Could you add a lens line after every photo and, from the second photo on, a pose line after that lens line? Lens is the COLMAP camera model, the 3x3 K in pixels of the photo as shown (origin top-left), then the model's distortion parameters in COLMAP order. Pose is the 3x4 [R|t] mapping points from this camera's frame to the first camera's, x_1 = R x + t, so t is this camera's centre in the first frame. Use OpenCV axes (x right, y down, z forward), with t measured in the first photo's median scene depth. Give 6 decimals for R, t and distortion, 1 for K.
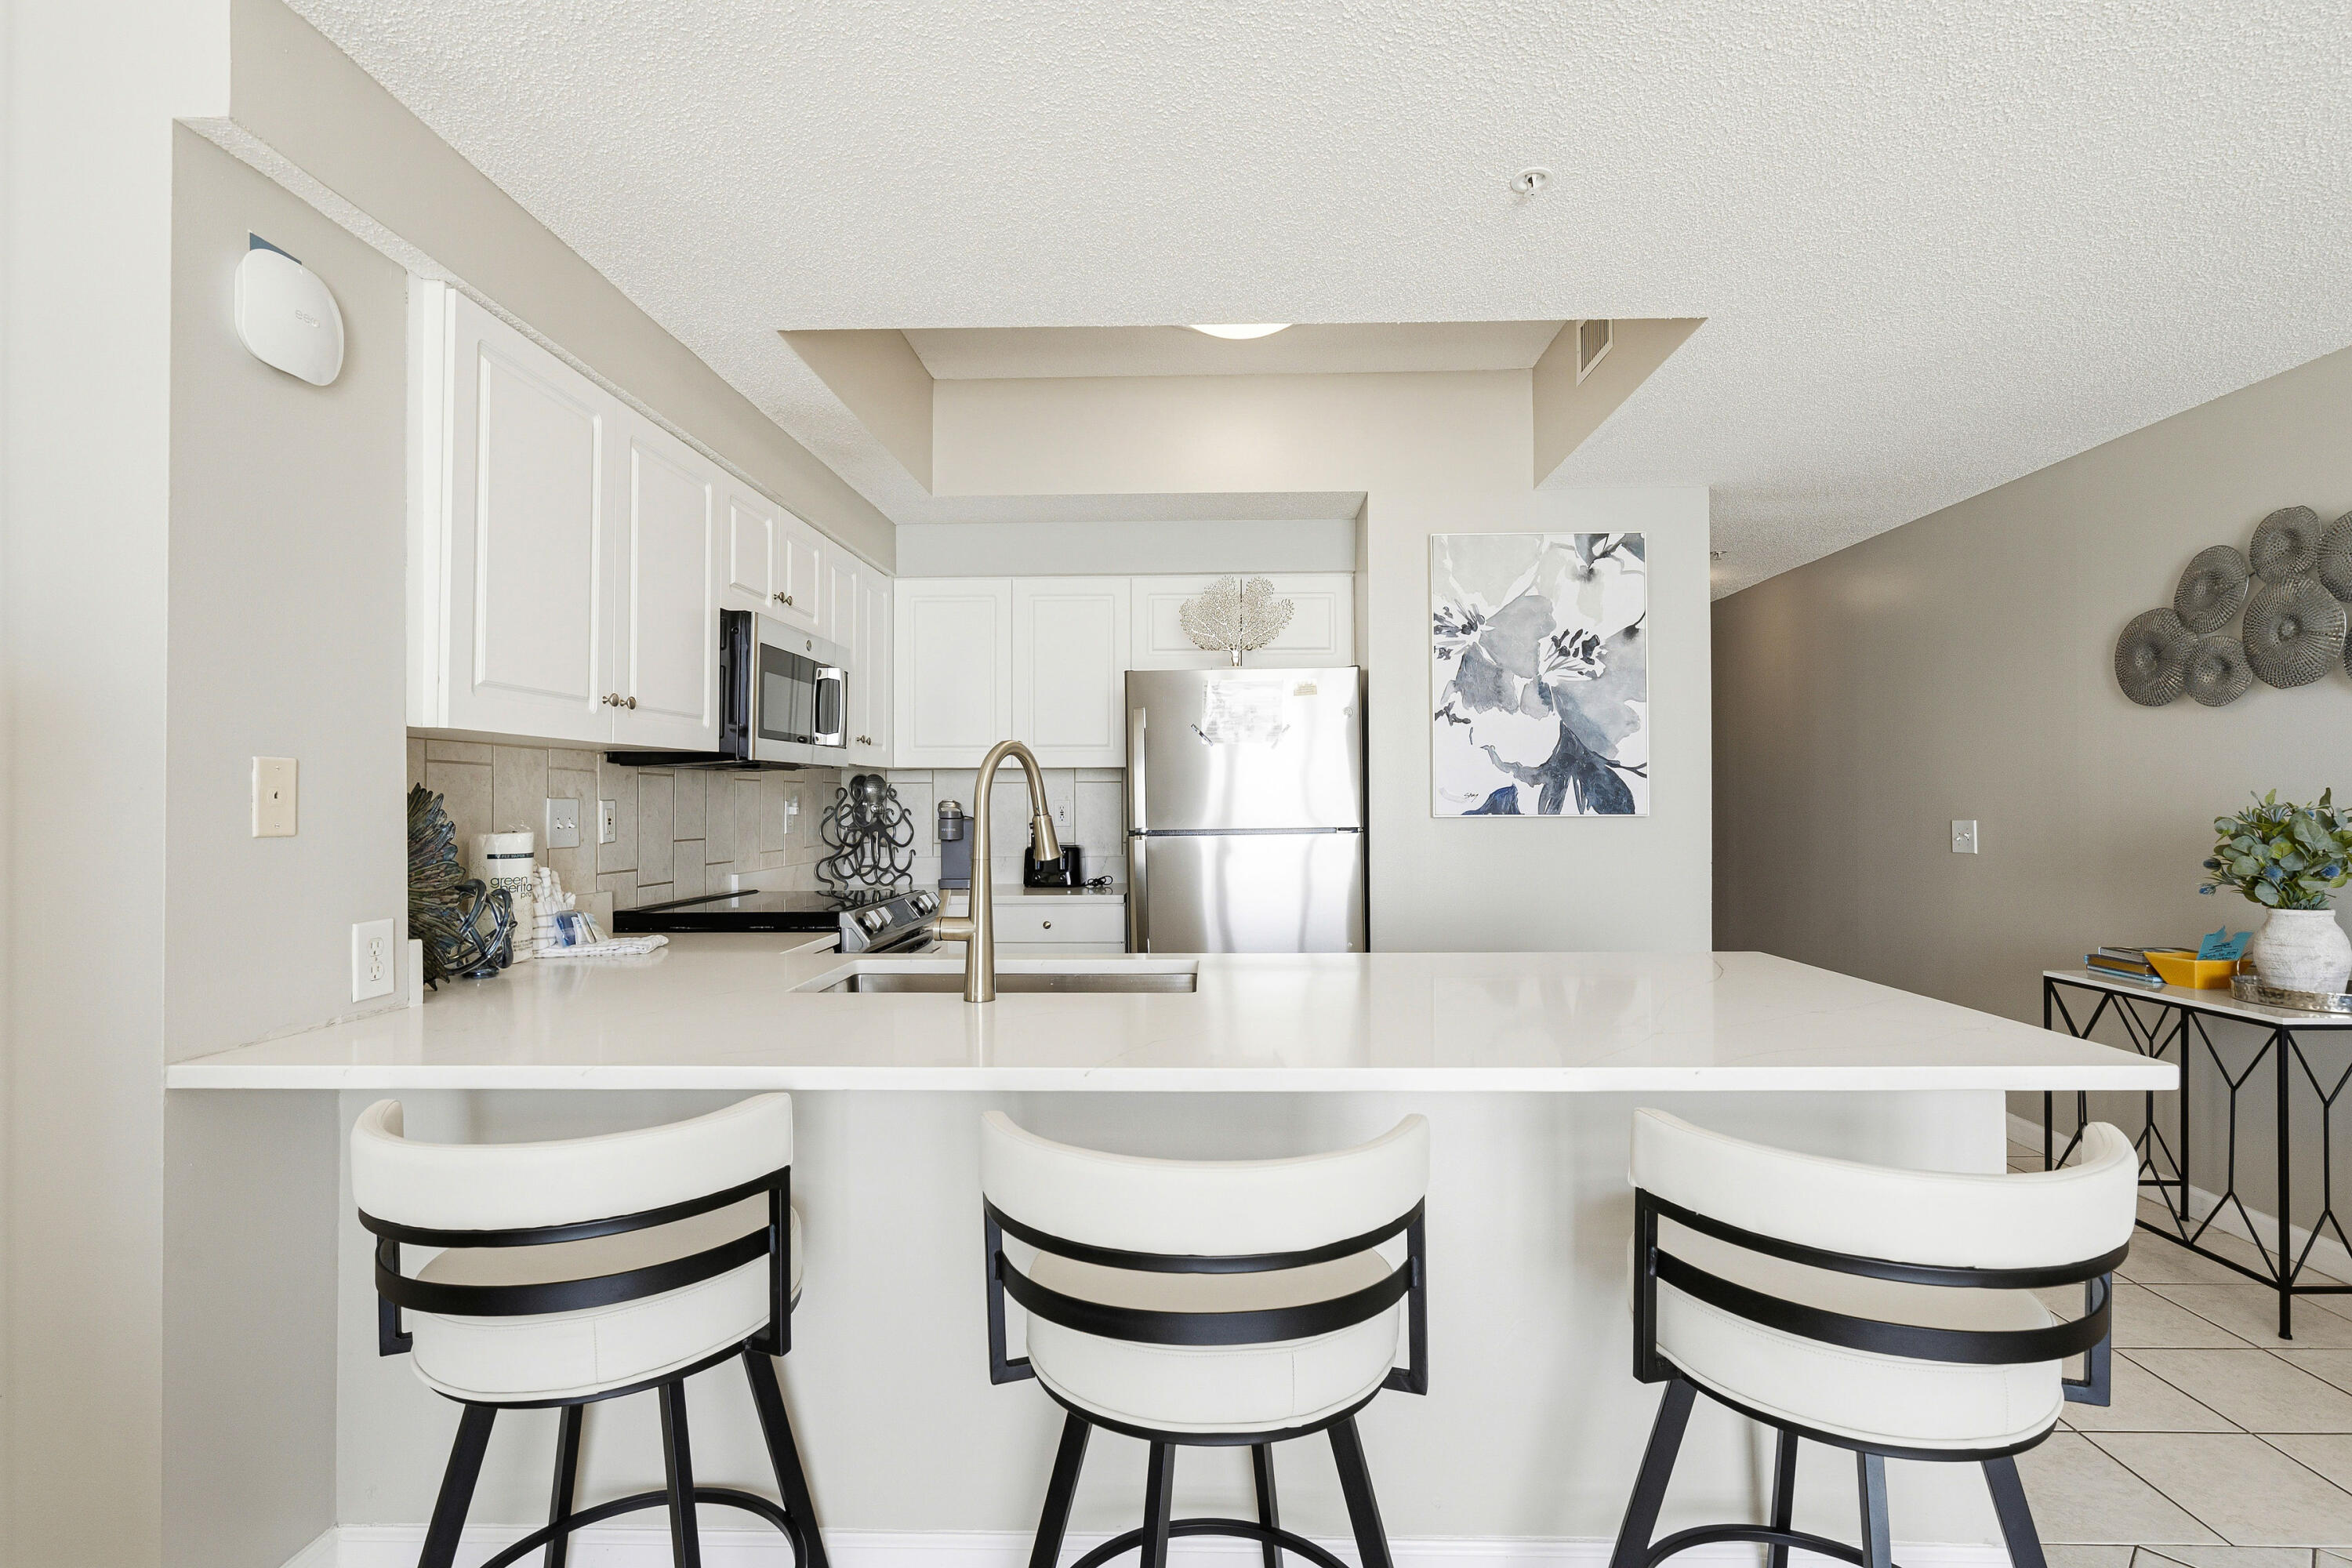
lens RADIAL K [[1090.1, 0, 1196.8], [0, 1090.1, 795.2], [0, 0, 1]] dist [-0.010987, 0.003322]
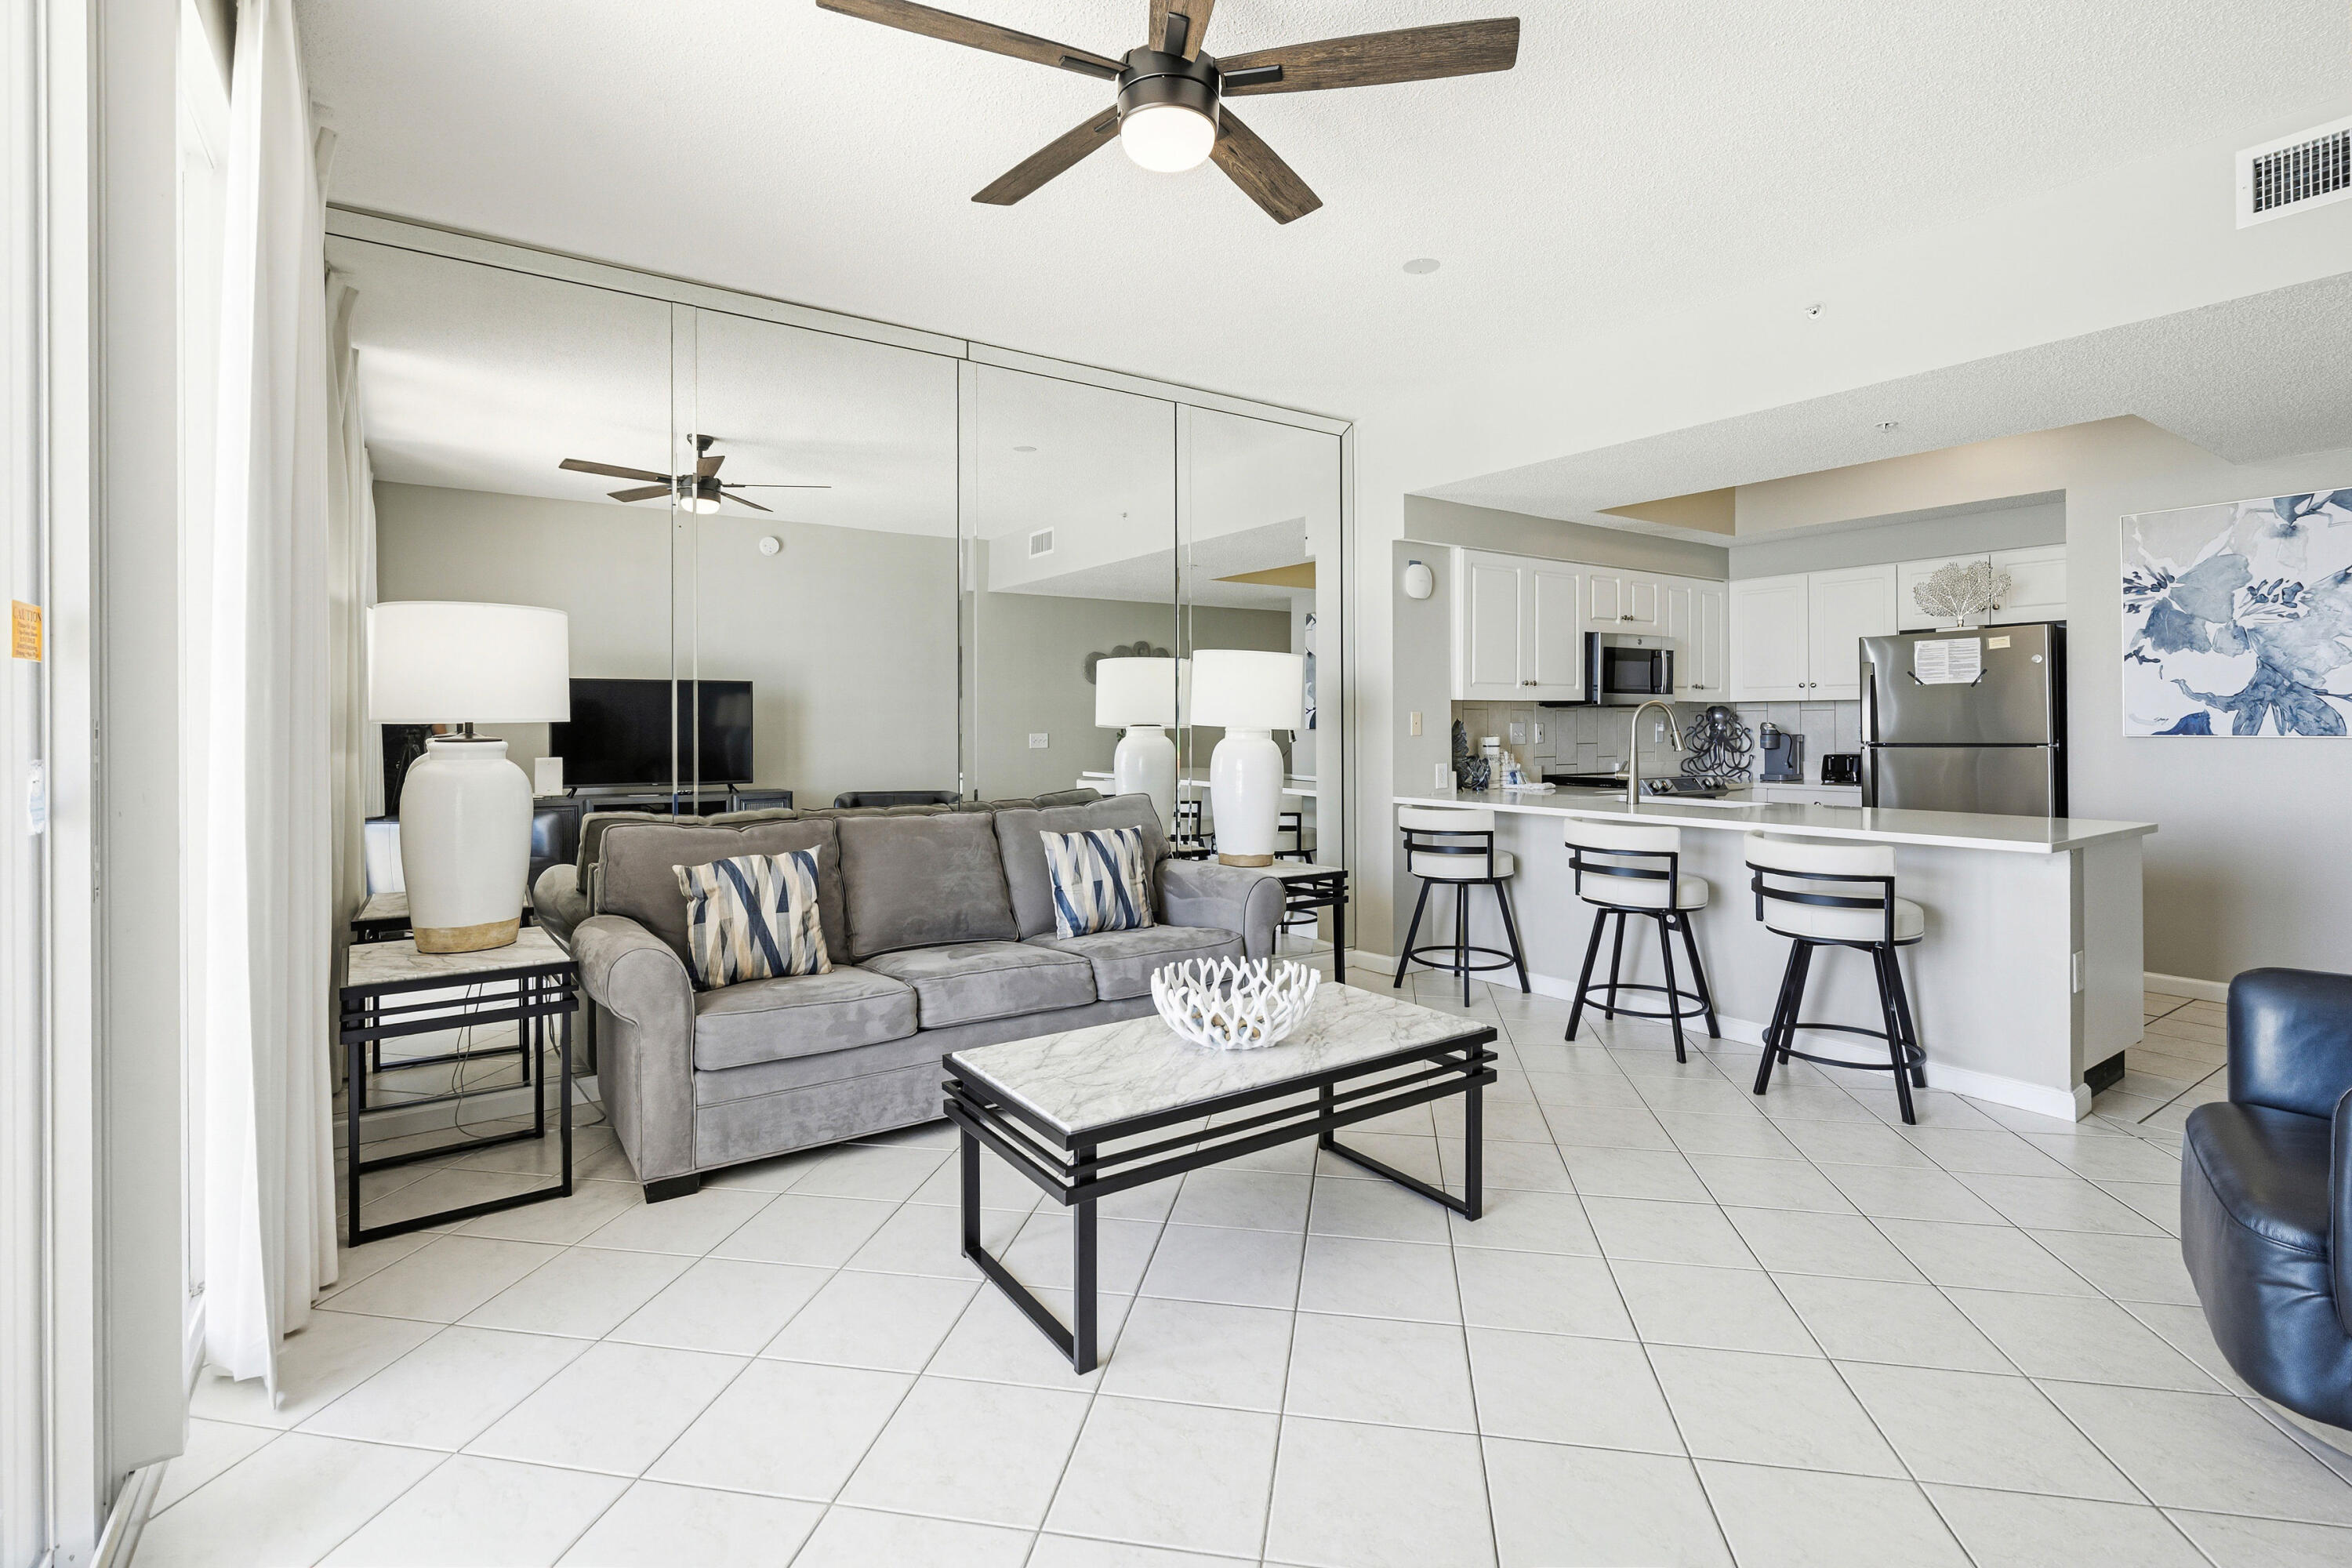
lens RADIAL K [[1090.1, 0, 1178.9], [0, 1090.1, 728.6], [0, 0, 1]] dist [-0.010987, 0.003322]
pose [[0.587813, 0.005727, -0.808976, 0.597912], [0.006748, 0.999905, 0.011982, -0.012252], [0.808969, -0.012502, 0.587719, -0.650823]]
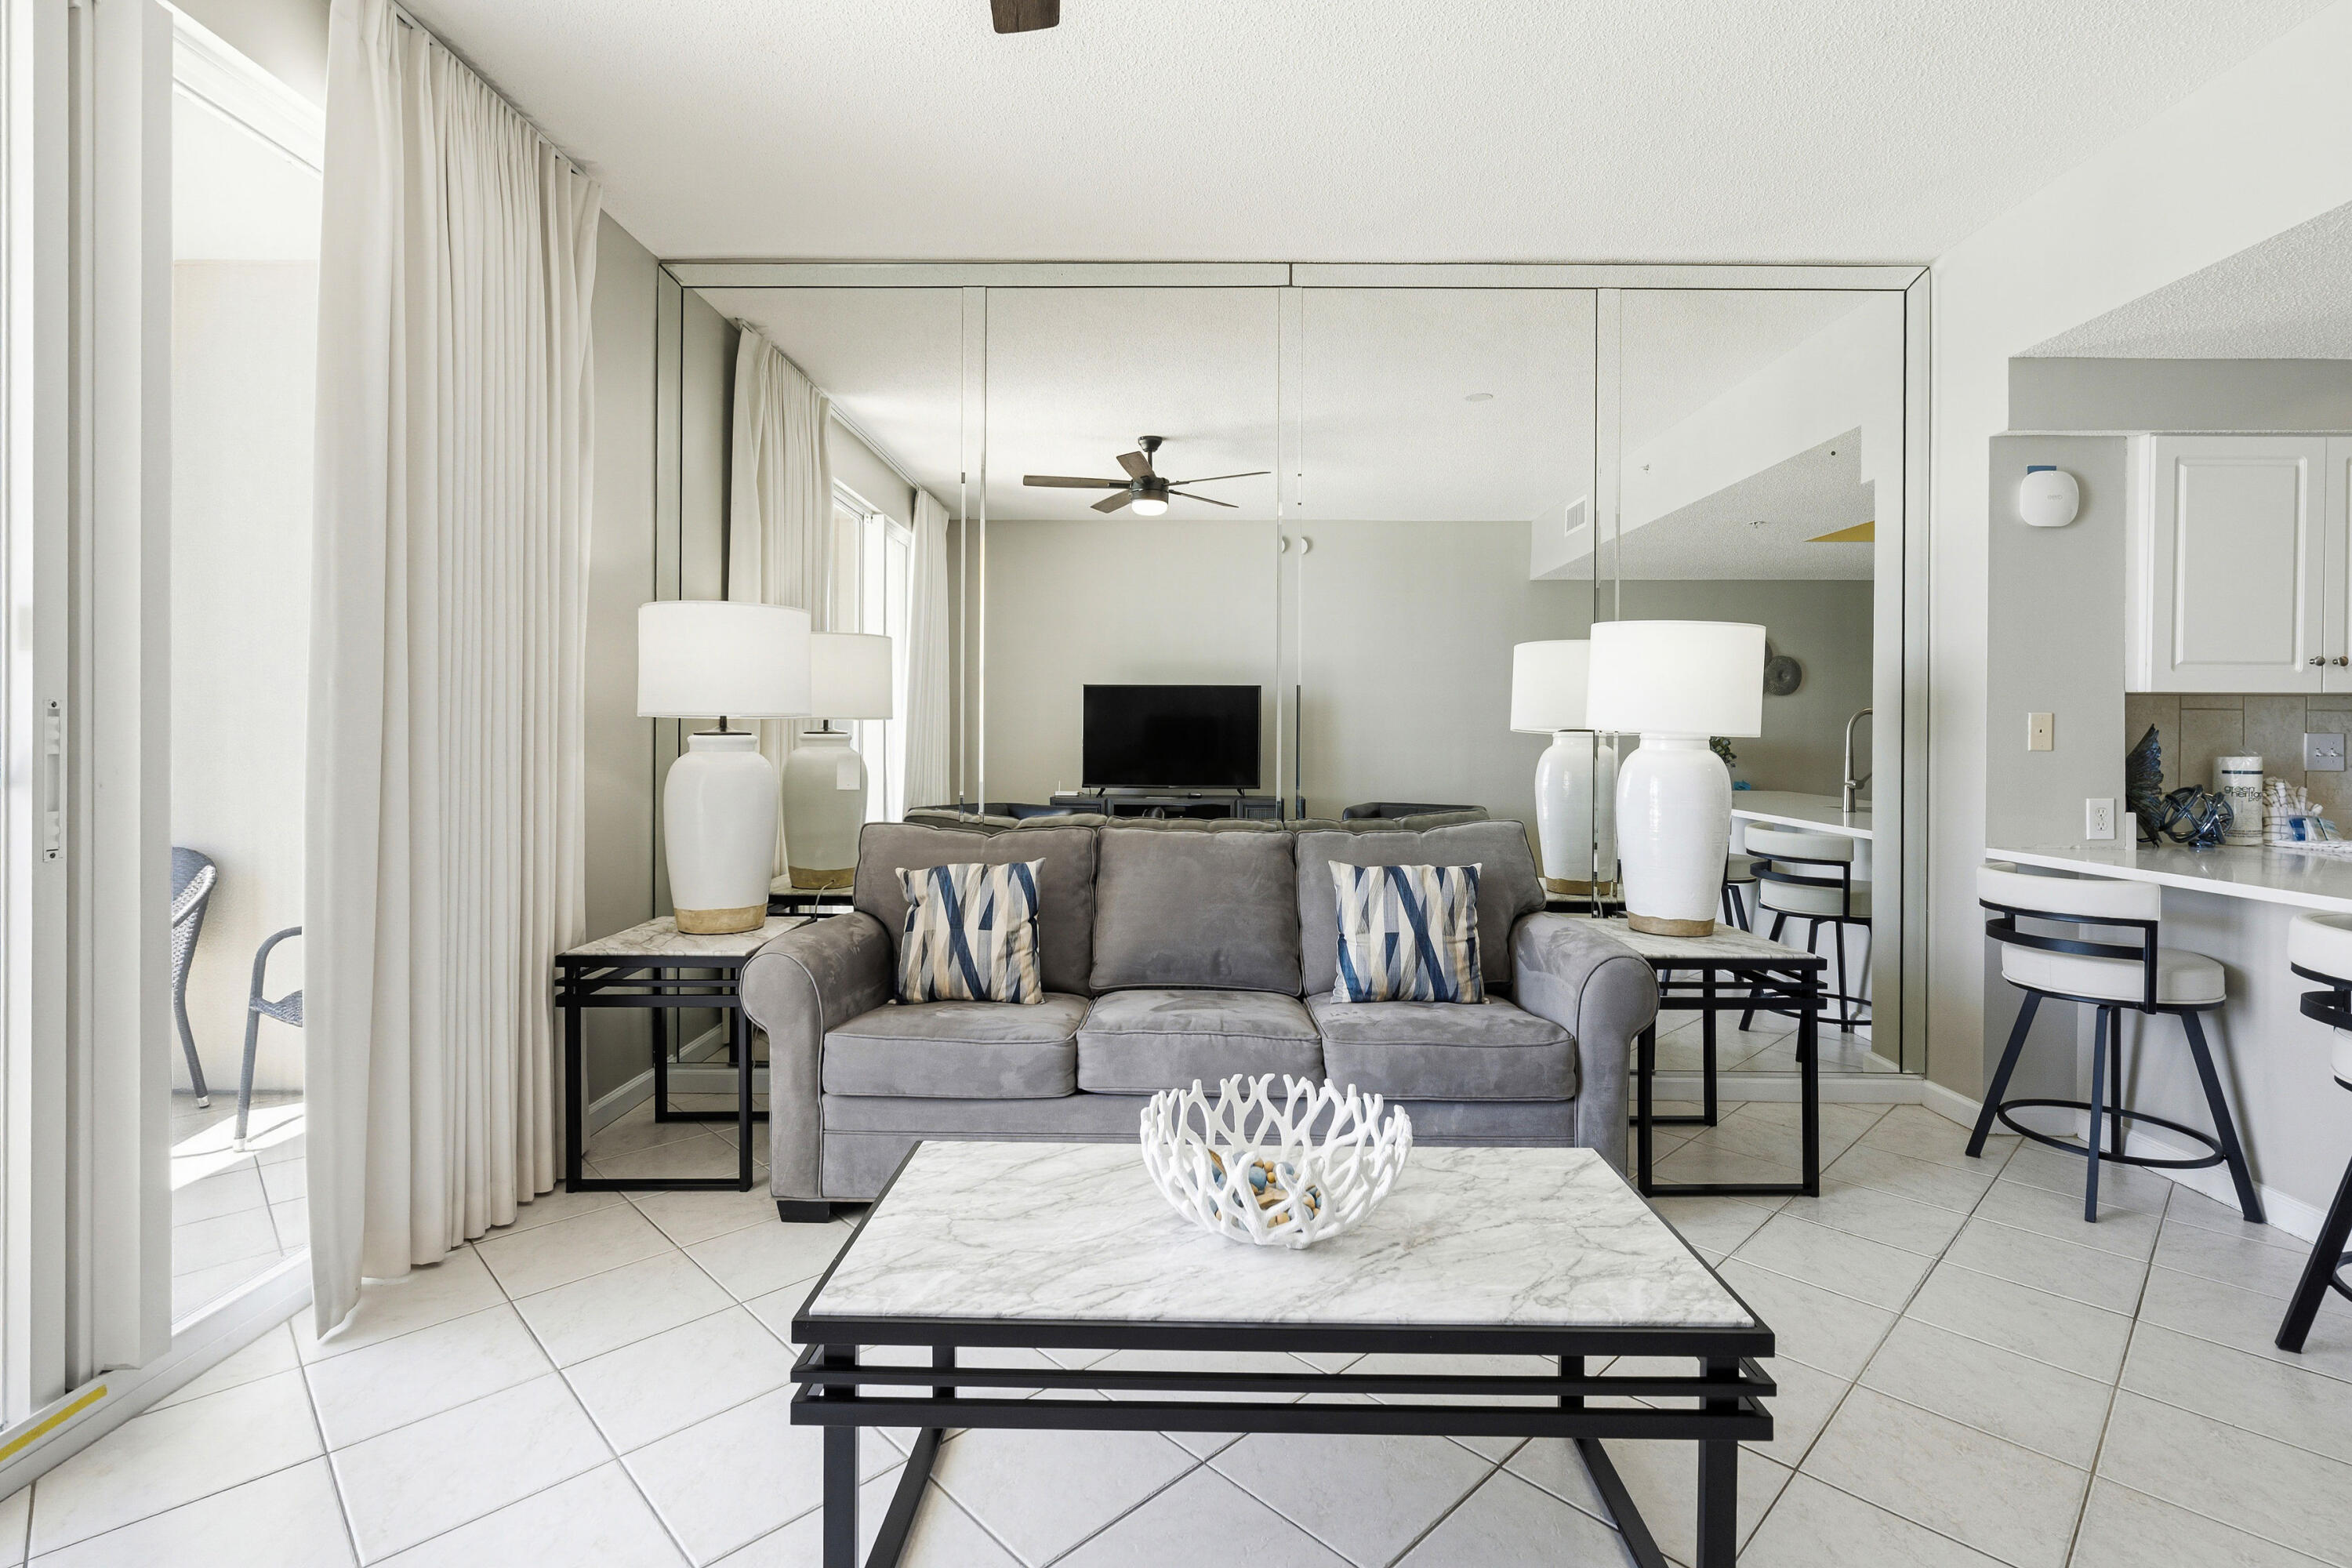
lens RADIAL K [[1090.1, 0, 1176.4], [0, 1090.1, 738.5], [0, 0, 1]] dist [-0.010987, 0.003322]
pose [[0.006236, 0.008913, -0.999941, 0.494679], [0.000182, 0.999960, 0.008914, -0.001788], [0.999981, -0.000238, 0.006234, -0.270967]]
